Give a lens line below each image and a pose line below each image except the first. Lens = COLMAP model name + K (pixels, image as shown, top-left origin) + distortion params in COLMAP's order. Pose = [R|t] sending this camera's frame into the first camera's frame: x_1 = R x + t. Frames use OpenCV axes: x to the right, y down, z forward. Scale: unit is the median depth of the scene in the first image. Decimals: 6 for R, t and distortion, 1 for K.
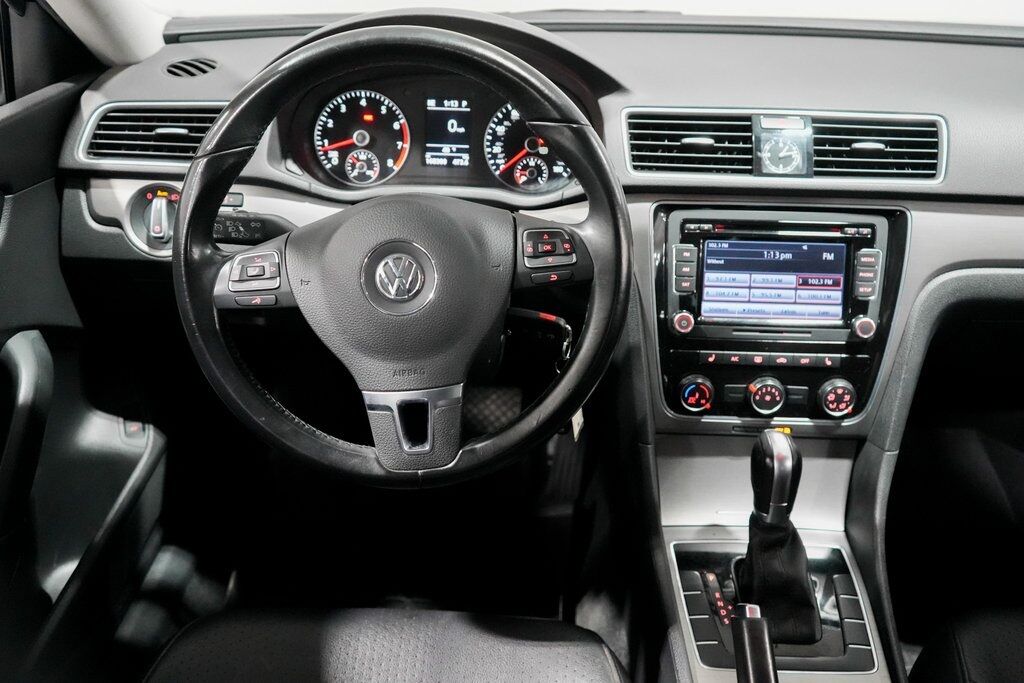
lens RADIAL K [[949.1, 0, 517.3], [0, 949.1, 342.5], [0, 0, 1]] dist [-0.002858, 0.000000]
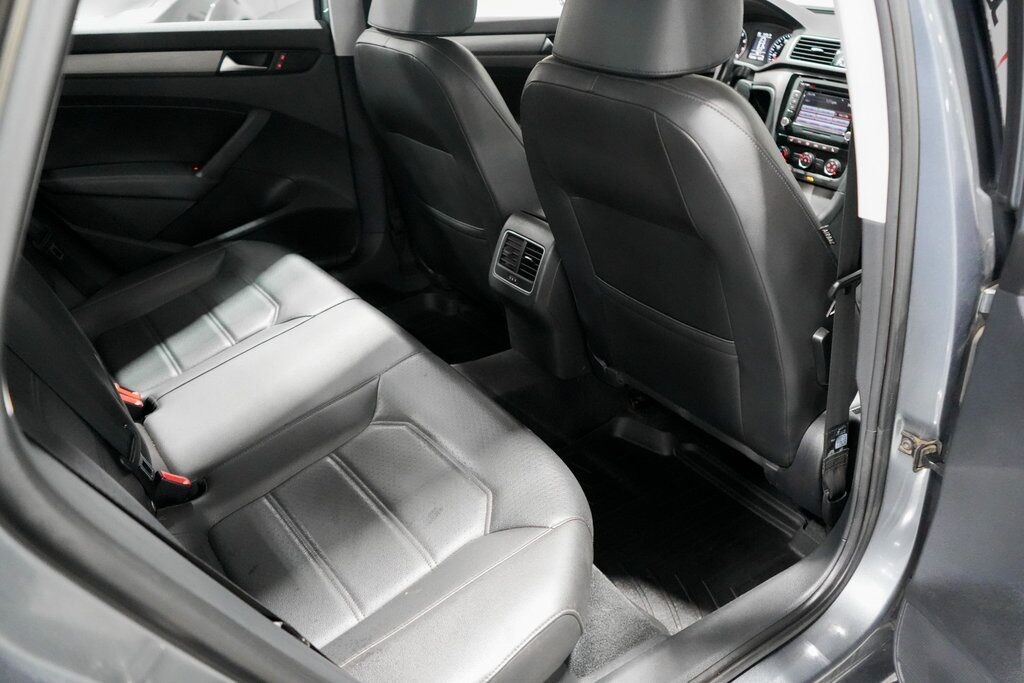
lens RADIAL K [[832.6, 0, 513.4], [0, 832.6, 341.0], [0, 0, 1]] dist [-0.011177, 0.011597]
pose [[0.609061, 0.355864, -0.708805, 1.458169], [-0.375479, 0.916570, 0.137534, 0.461999], [0.698613, 0.182374, 0.691867, -0.867854]]
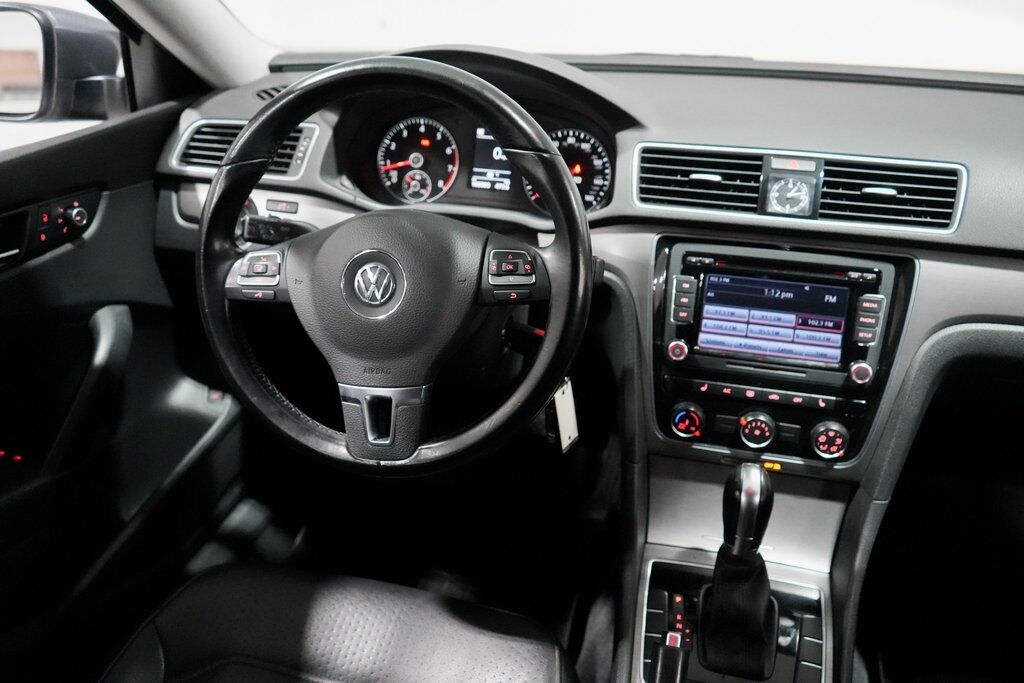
lens RADIAL K [[832.6, 0, 512.3], [0, 832.6, 339.6], [0, 0, 1]] dist [-0.011177, 0.011597]
pose [[0.973861, 0.092756, -0.207344, 0.184474], [-0.095435, 0.995431, -0.002932, -0.012998], [0.206124, 0.022644, 0.978264, 0.069934]]
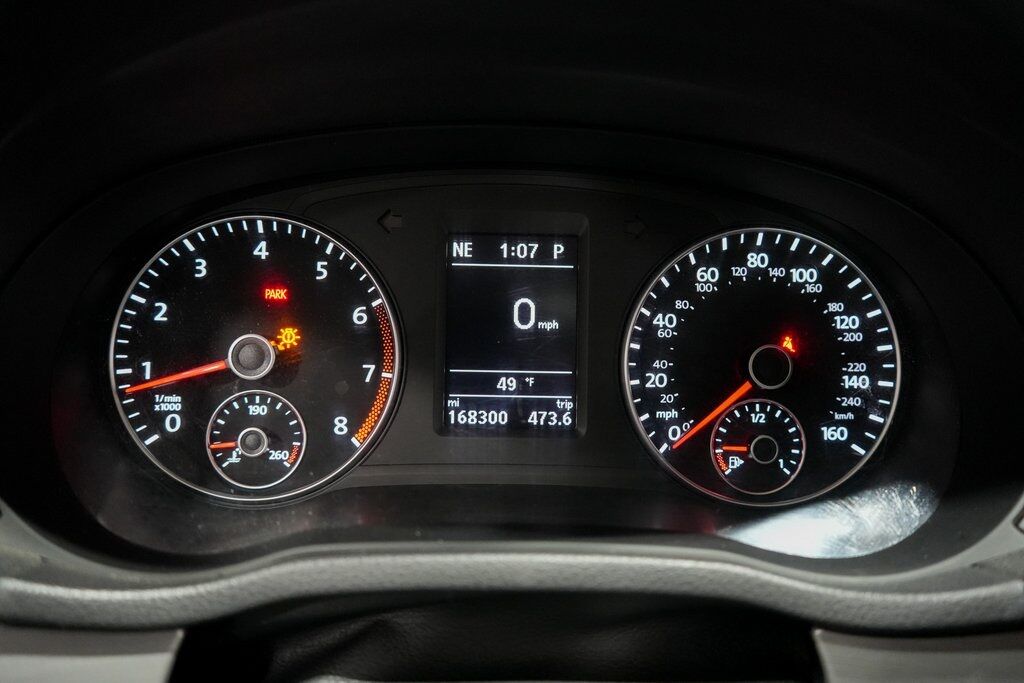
lens RADIAL K [[832.6, 0, 505.5], [0, 832.6, 349.8], [0, 0, 1]] dist [-0.011177, 0.011597]
pose [[0.998443, -0.017253, 0.053045, -0.100164], [0.024564, 0.989786, -0.140432, -0.190083], [-0.050080, 0.141517, 0.988668, 0.772770]]
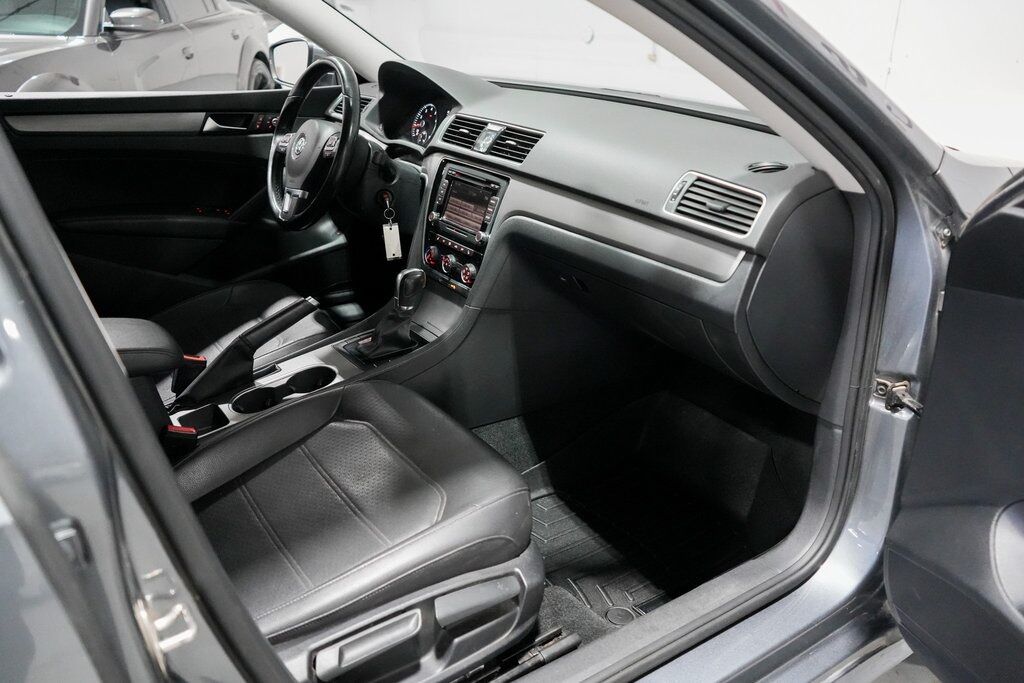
lens RADIAL K [[832.6, 0, 507.4], [0, 832.6, 334.5], [0, 0, 1]] dist [-0.011177, 0.011597]
pose [[0.578079, 0.291395, -0.762177, 1.661262], [-0.382865, 0.921721, 0.062005, 0.038444], [0.720583, 0.255967, 0.644392, 0.043704]]
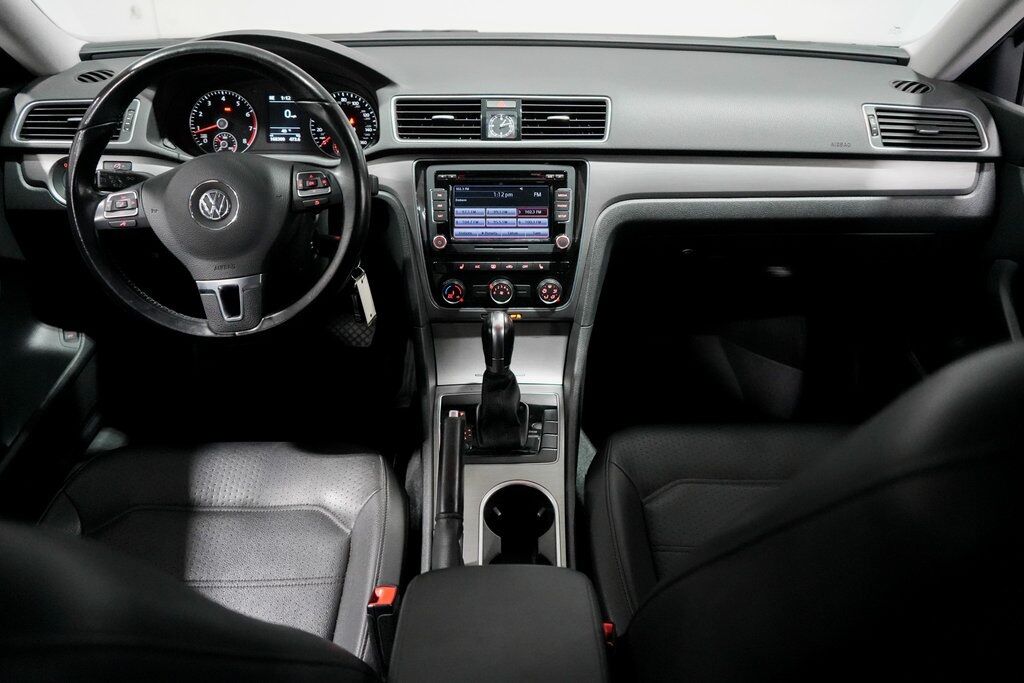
lens RADIAL K [[832.6, 0, 520.4], [0, 832.6, 341.7], [0, 0, 1]] dist [-0.011177, 0.011597]
pose [[0.998815, -0.033049, 0.035721, 0.245623], [0.032534, 0.999359, 0.014923, 0.115915], [-0.036191, -0.013743, 0.999250, -0.287164]]
